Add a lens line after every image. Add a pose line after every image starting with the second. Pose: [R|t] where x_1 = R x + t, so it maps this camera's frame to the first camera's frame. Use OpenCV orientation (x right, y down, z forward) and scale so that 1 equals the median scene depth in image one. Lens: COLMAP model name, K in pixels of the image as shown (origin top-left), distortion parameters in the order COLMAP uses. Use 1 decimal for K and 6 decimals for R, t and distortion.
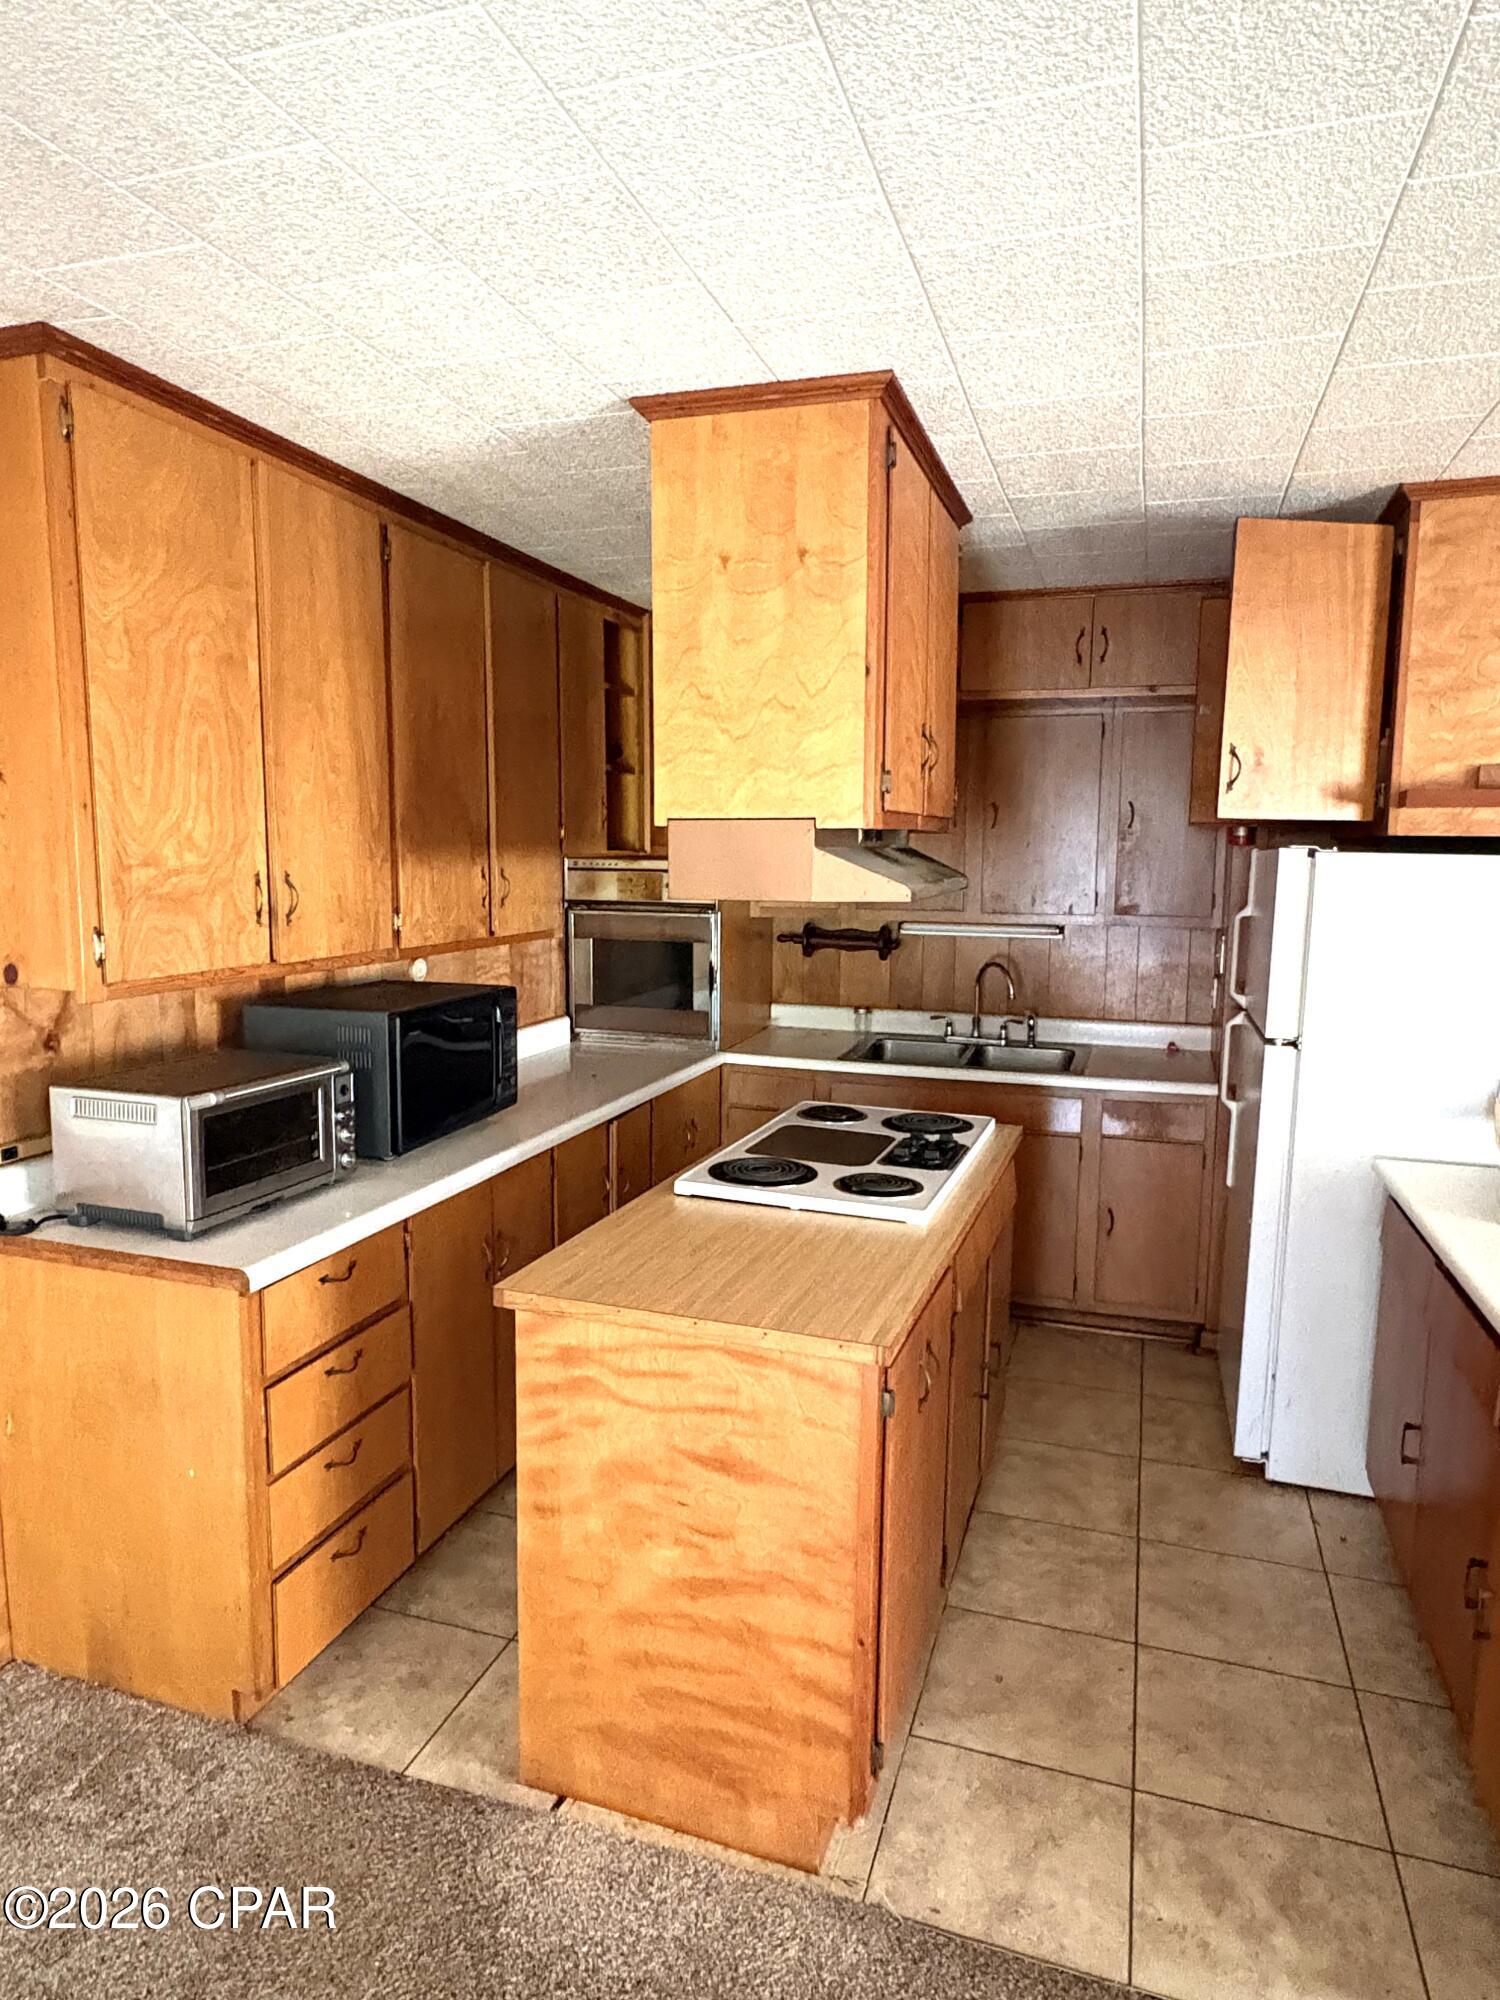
lens RADIAL K [[1208.3, 0, 739.6], [0, 1208.3, 1000.2], [0, 0, 1]] dist [-0.000621, 0.003842]
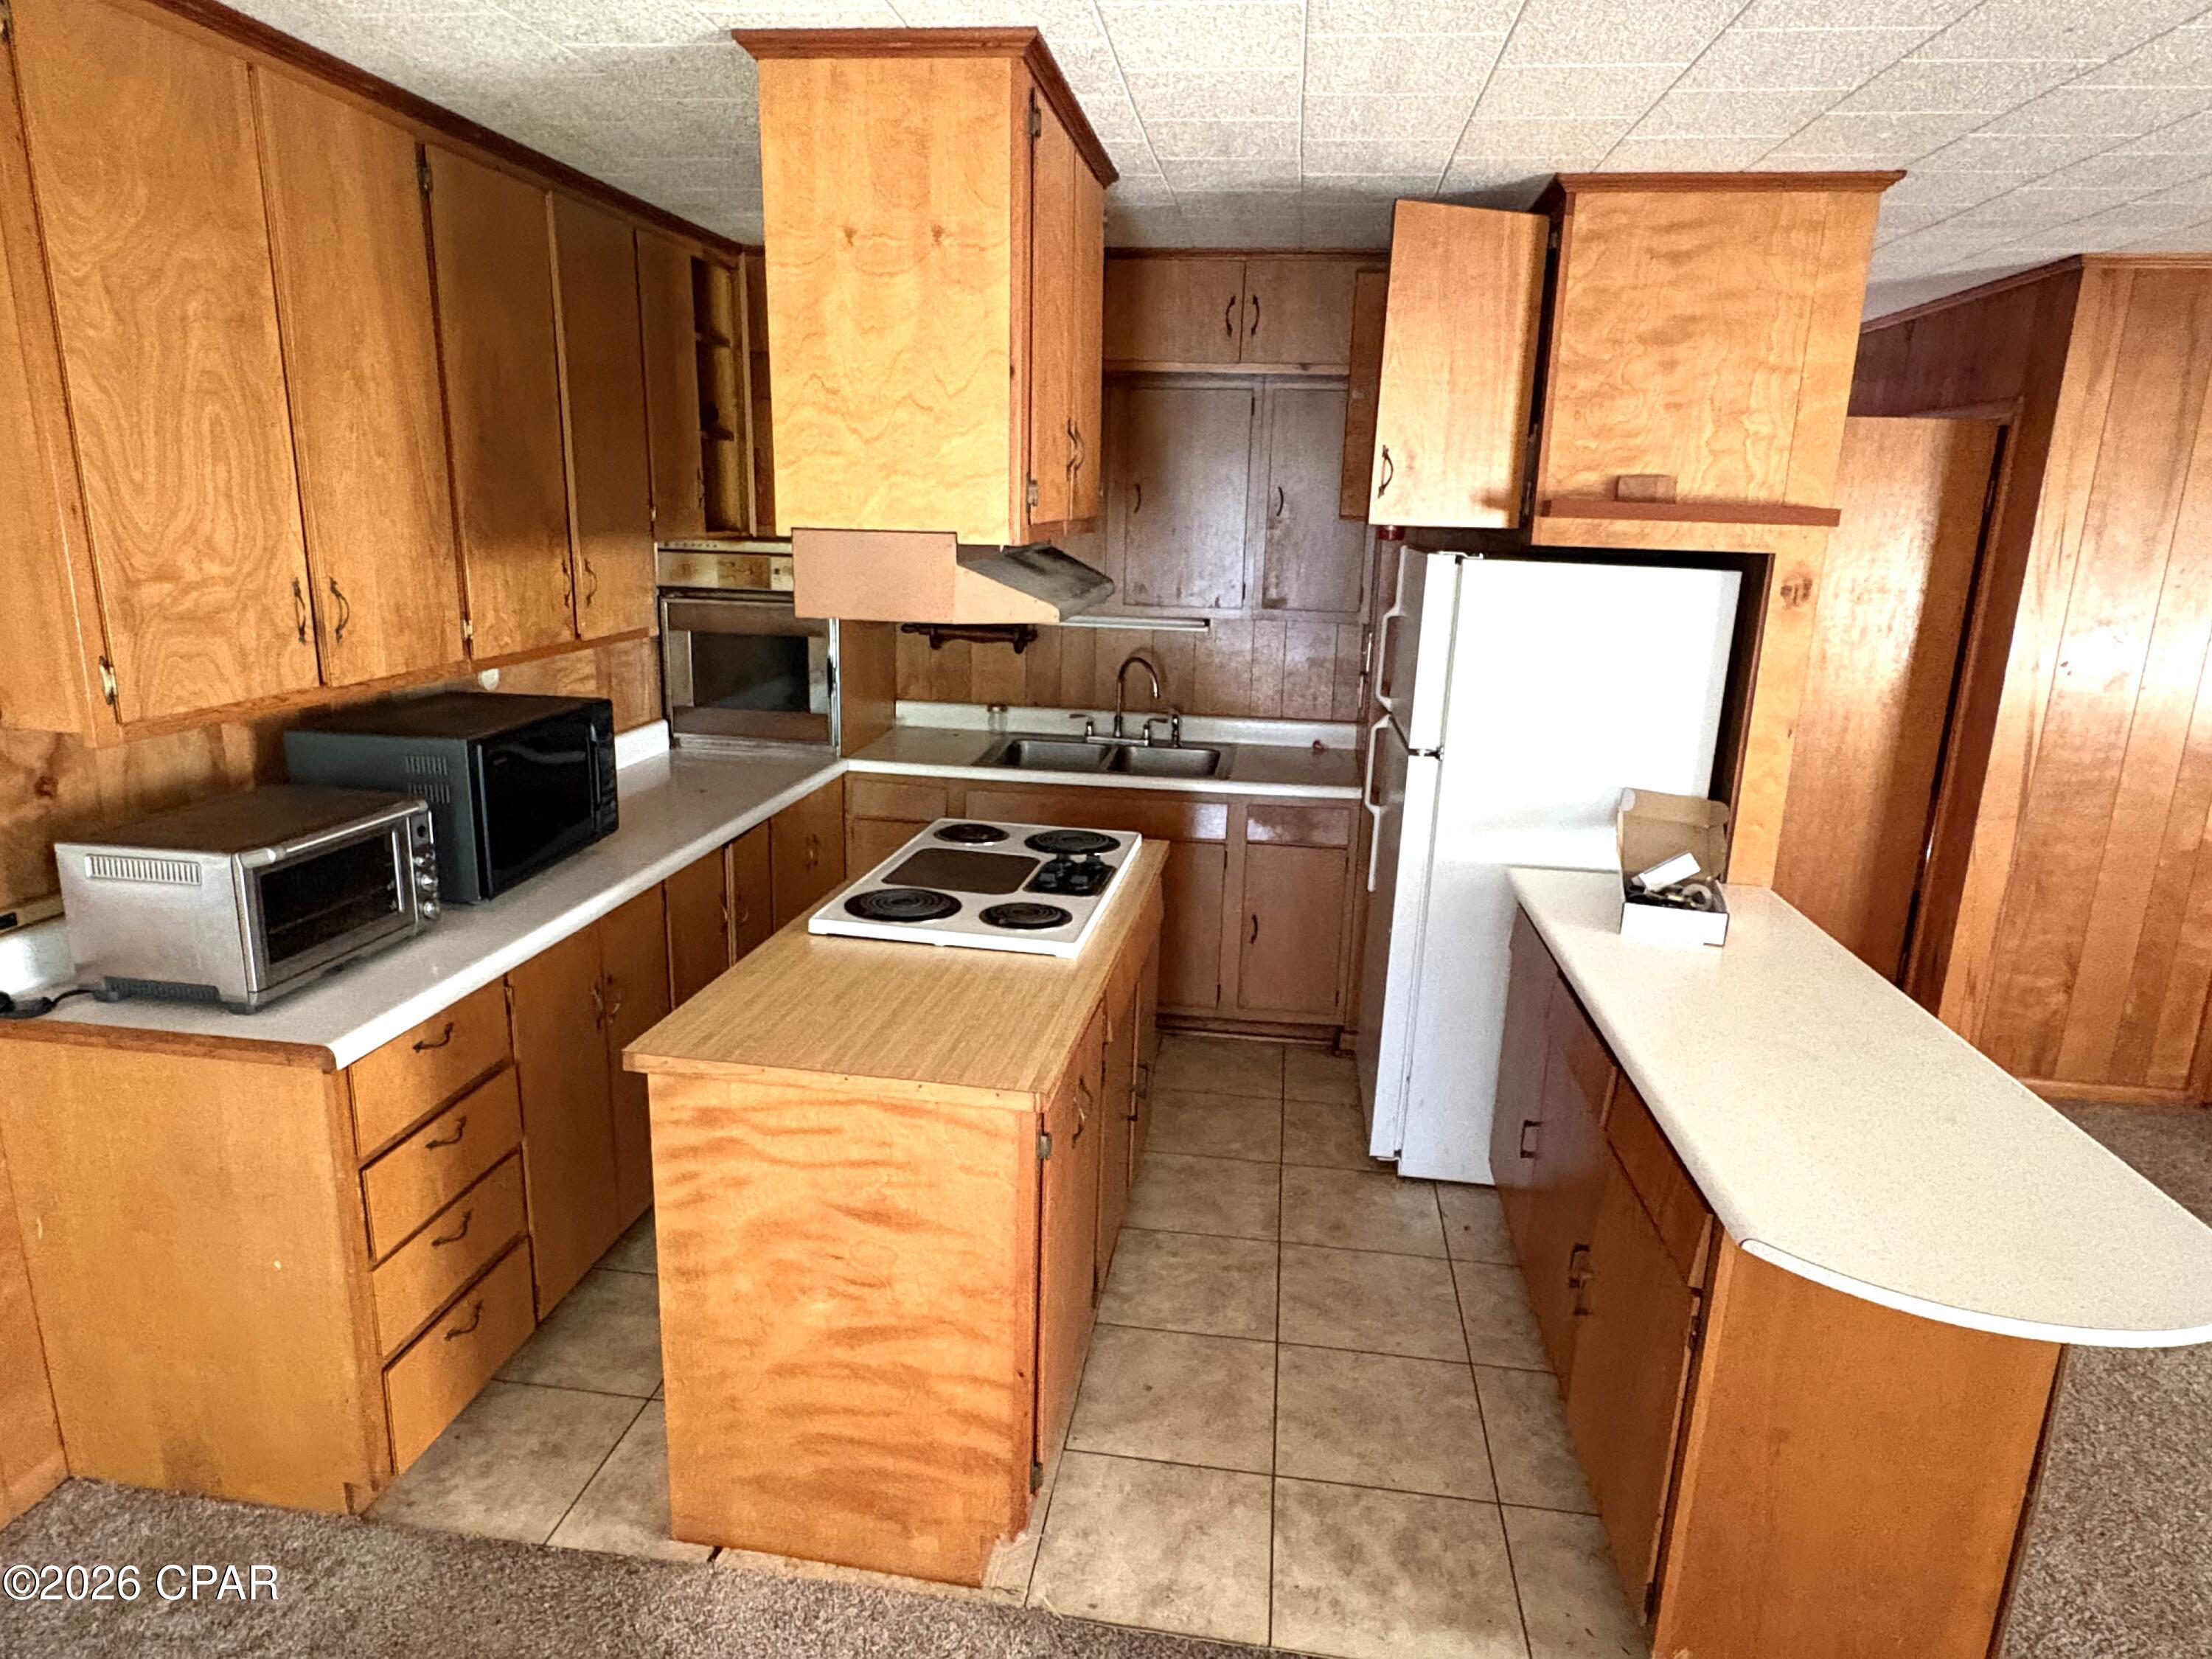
lens RADIAL K [[1341.6, 0, 1090.4], [0, 1341.6, 839.7], [0, 0, 1]] dist [0.001222, 0.003041]
pose [[0.983903, -0.026835, 0.176676, -0.020487], [0.004065, 0.991766, 0.127998, -0.041155], [-0.178656, -0.125219, 0.975911, -0.039959]]
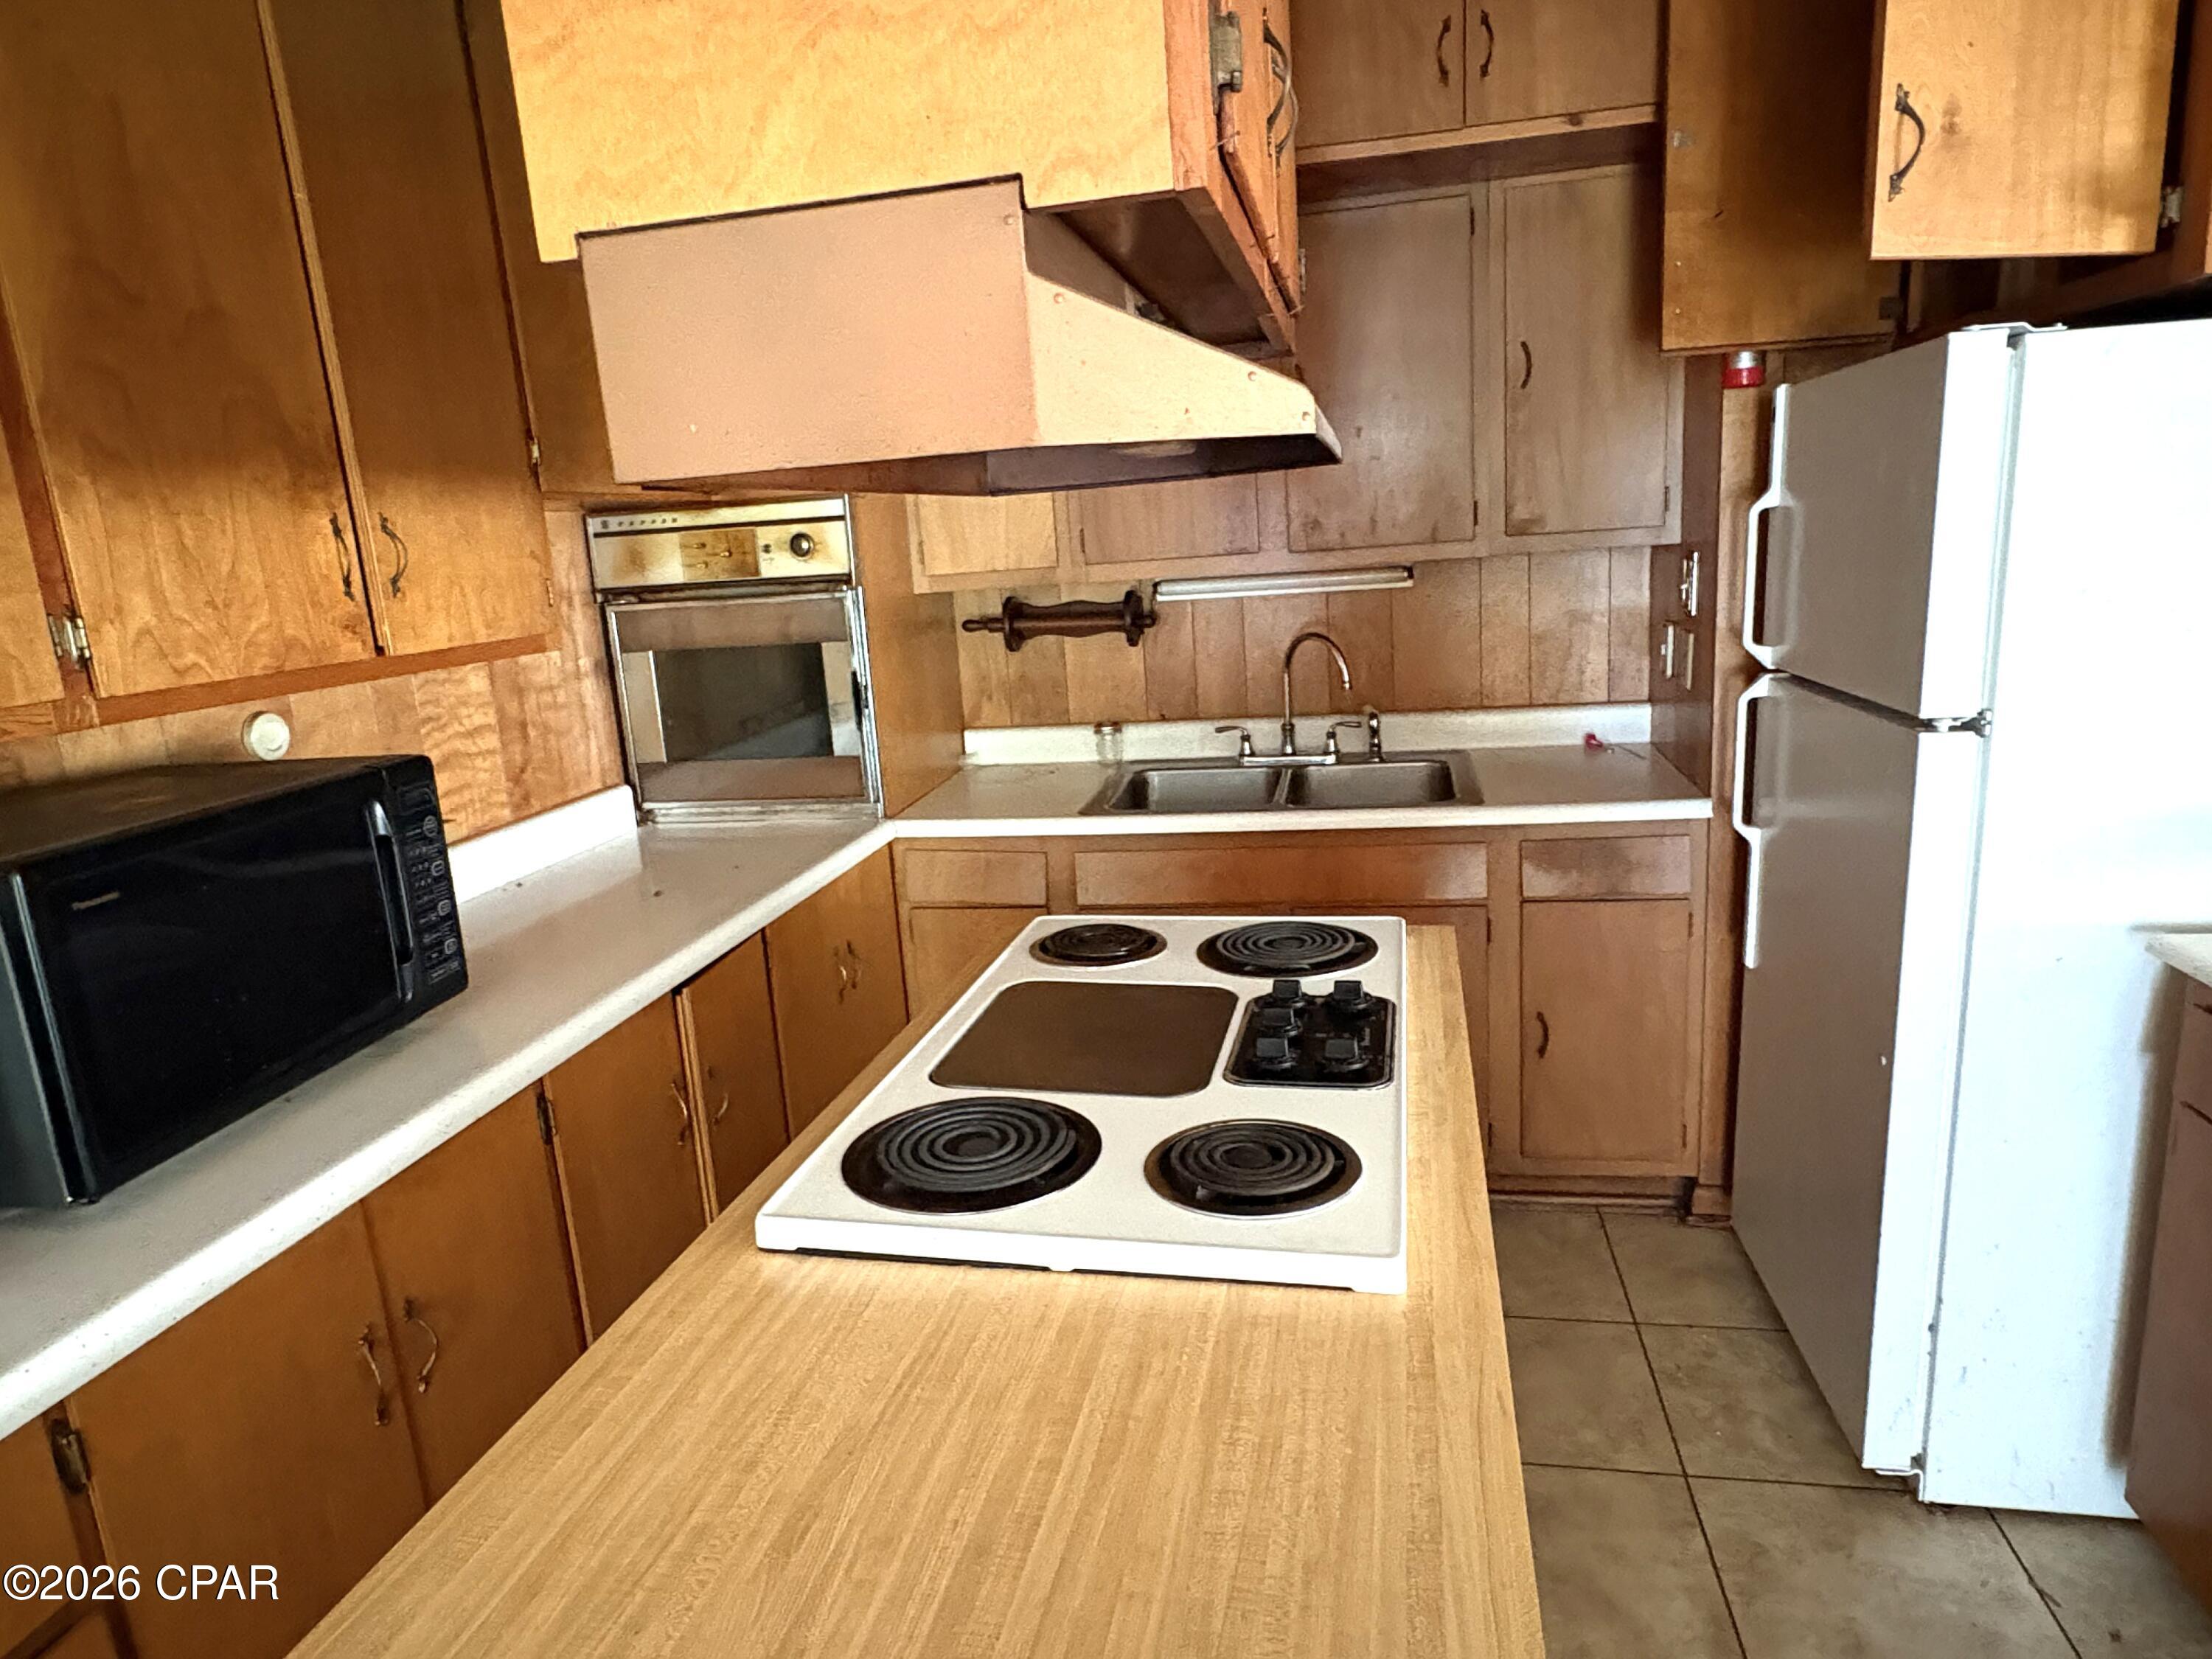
lens RADIAL K [[1341.6, 0, 1090.4], [0, 1341.6, 839.7], [0, 0, 1]] dist [0.001222, 0.003041]
pose [[0.989092, -0.102459, 0.105829, 0.021090], [0.091980, 0.990771, 0.099564, -0.008415], [-0.115053, -0.088744, 0.989387, 0.531478]]
